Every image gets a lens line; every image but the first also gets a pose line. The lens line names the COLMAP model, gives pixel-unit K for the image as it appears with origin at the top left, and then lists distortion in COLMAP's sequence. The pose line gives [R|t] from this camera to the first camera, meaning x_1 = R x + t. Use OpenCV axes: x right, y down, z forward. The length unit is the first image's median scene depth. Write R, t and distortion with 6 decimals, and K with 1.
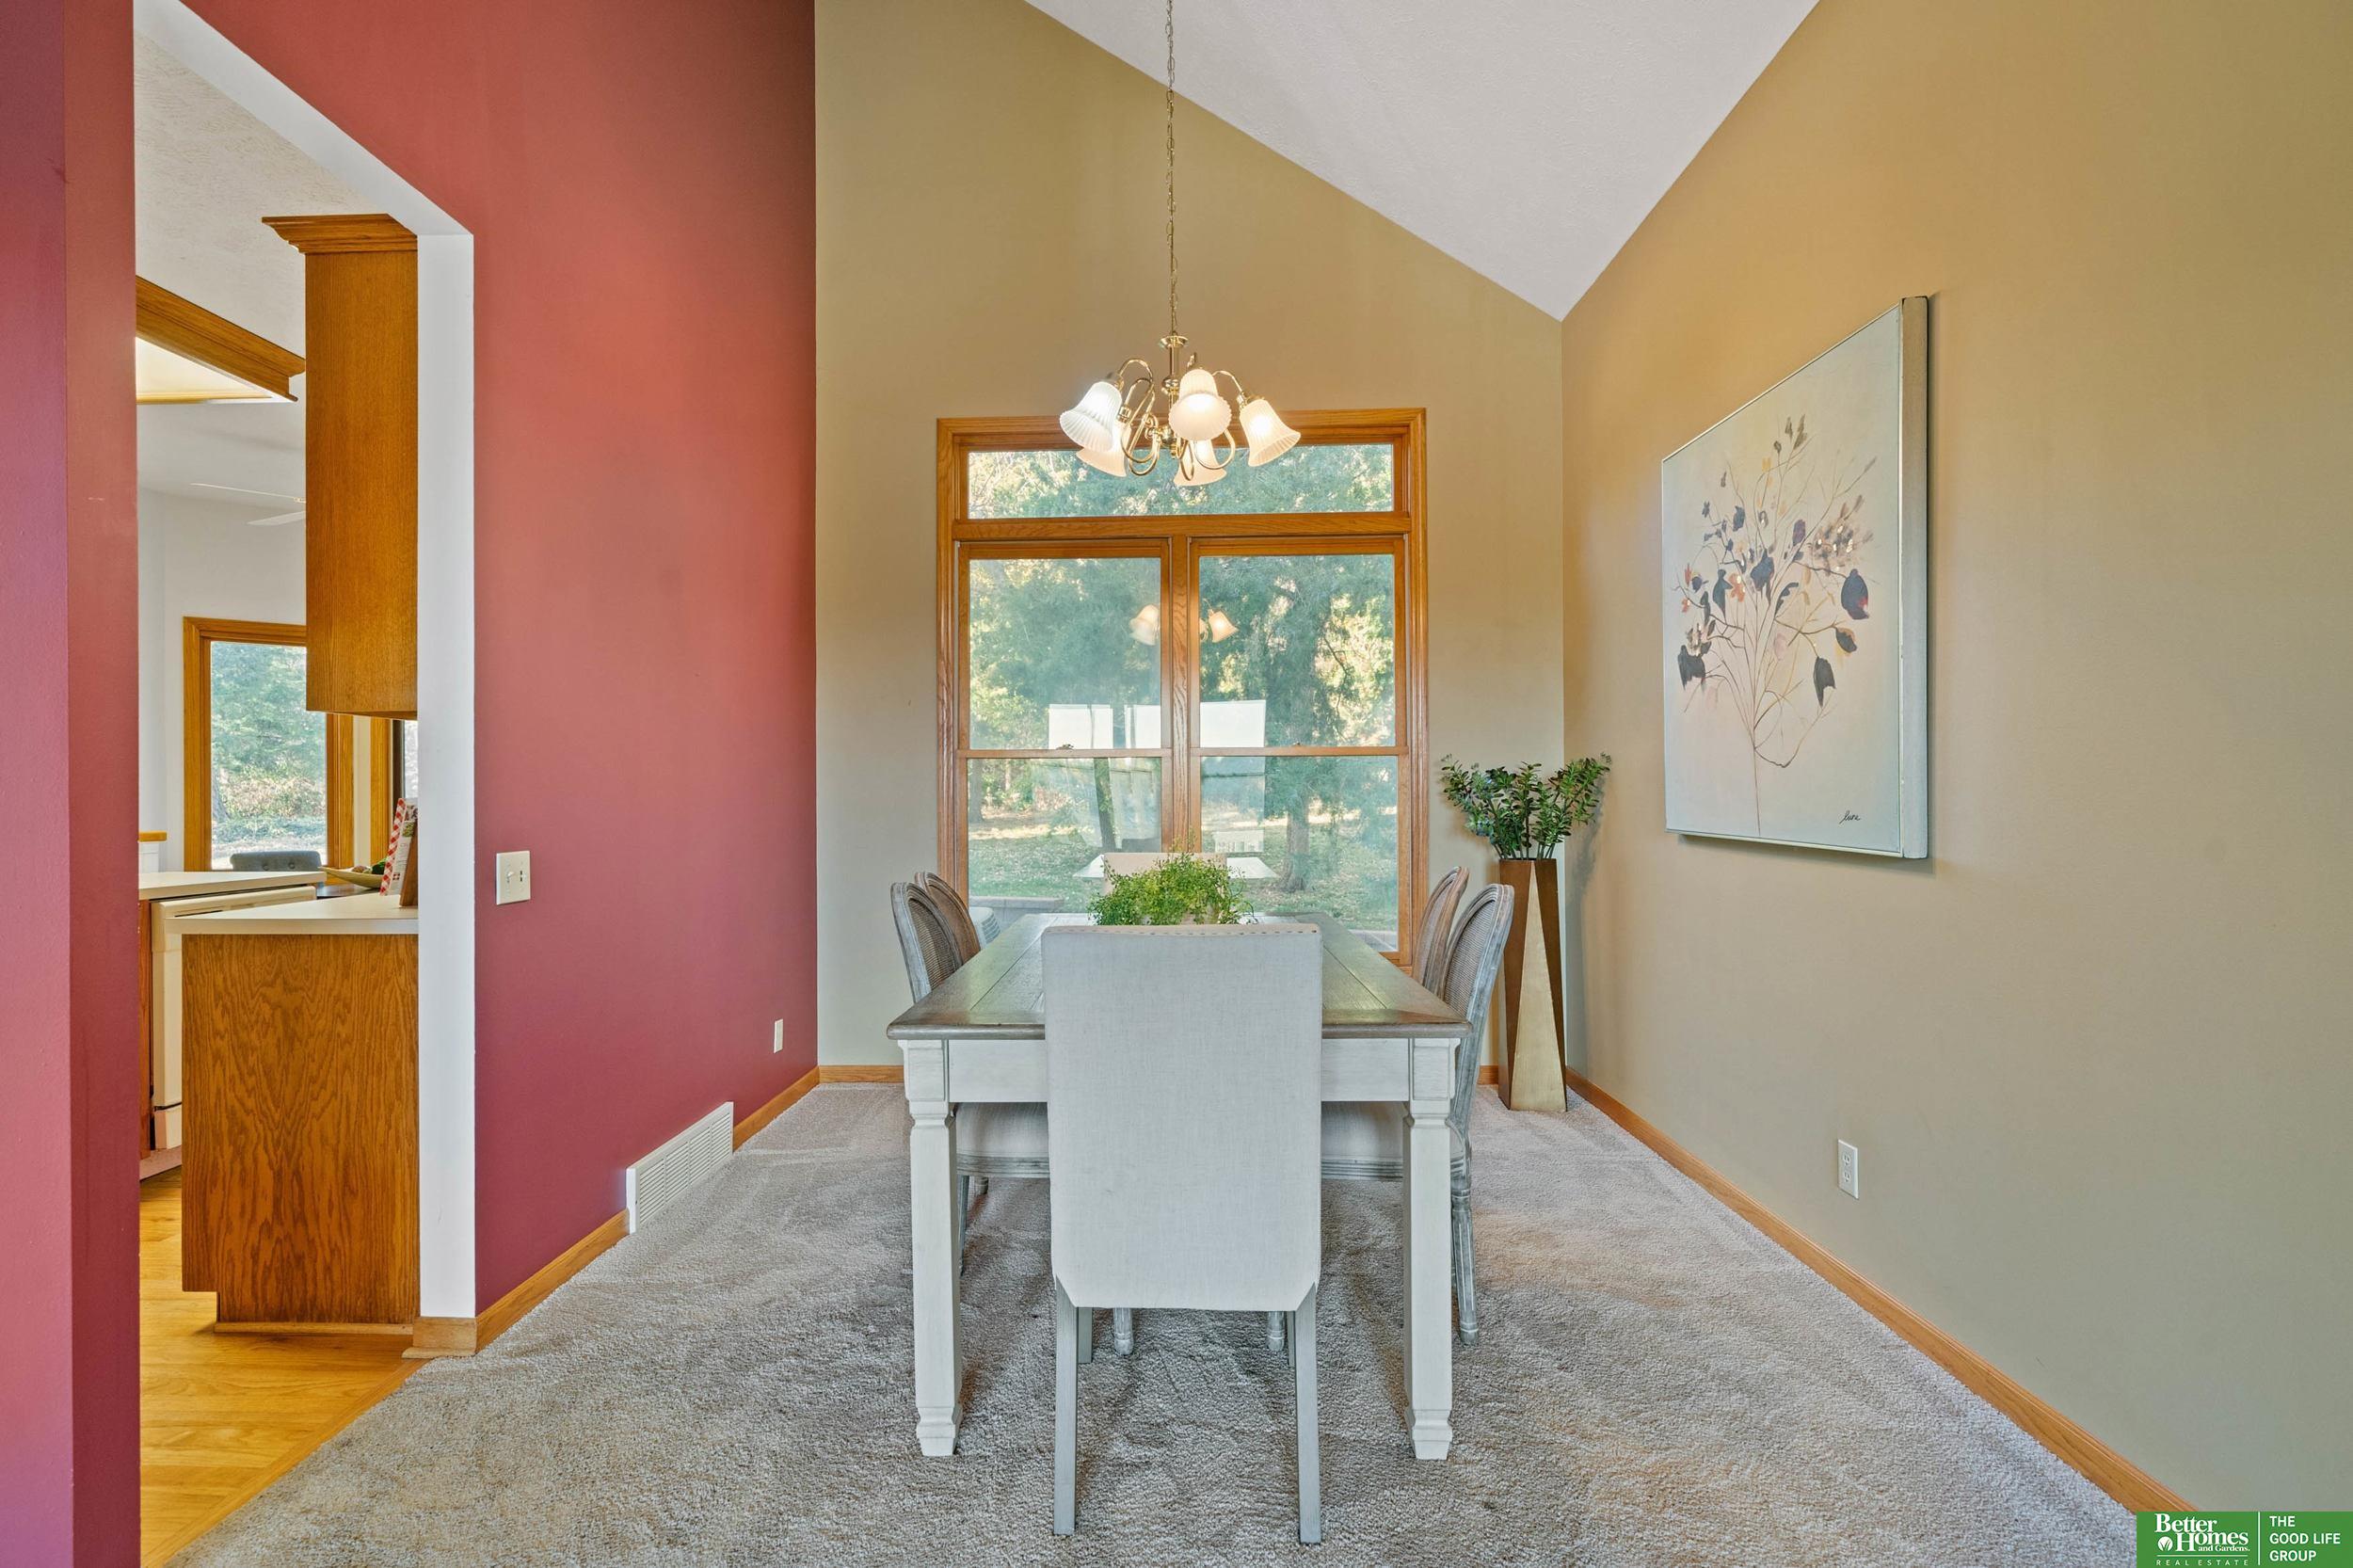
lens RADIAL K [[1141.6, 0, 1162.6], [0, 1141.6, 788.9], [0, 0, 1]] dist [0.014094, -0.000478]
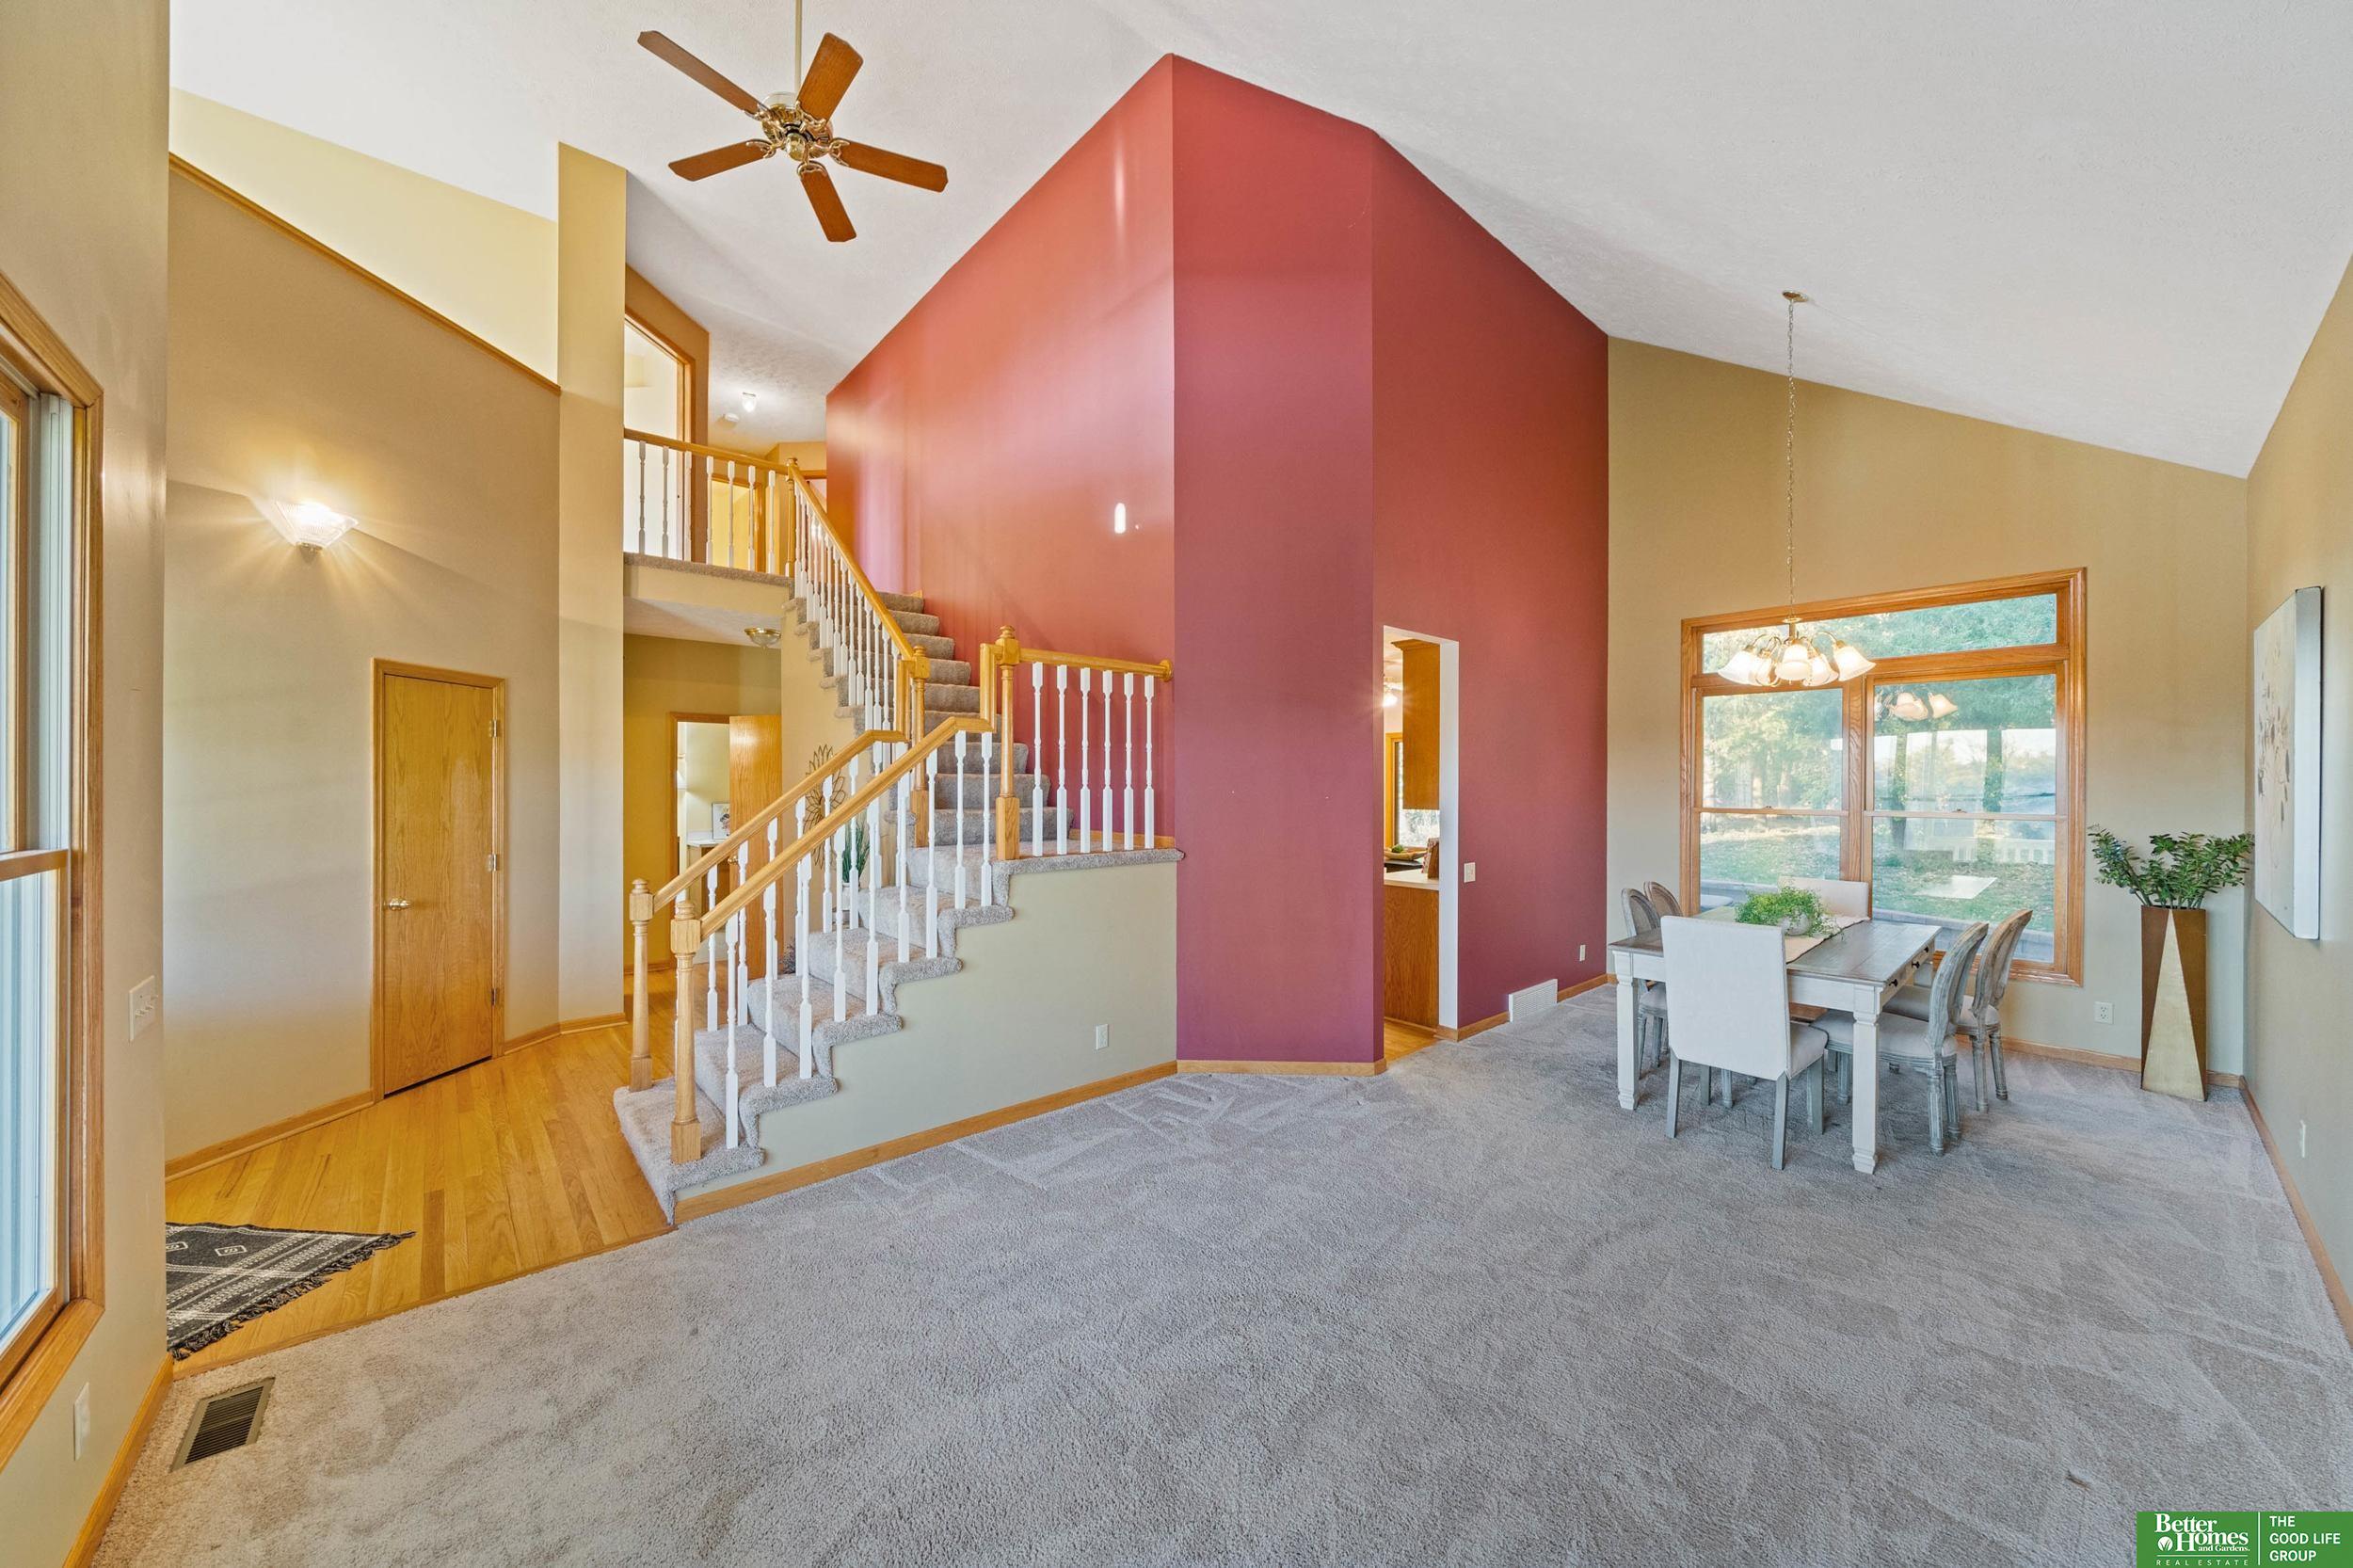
lens RADIAL K [[821.1, 0, 1162.9], [0, 821.1, 785.5], [0, 0, 1]] dist [-0.003160, -0.000213]
pose [[0.676547, 0.007552, -0.736361, 0.361439], [-0.000984, 0.999956, 0.009352, -0.143359], [0.736399, -0.005603, 0.676524, -0.825136]]
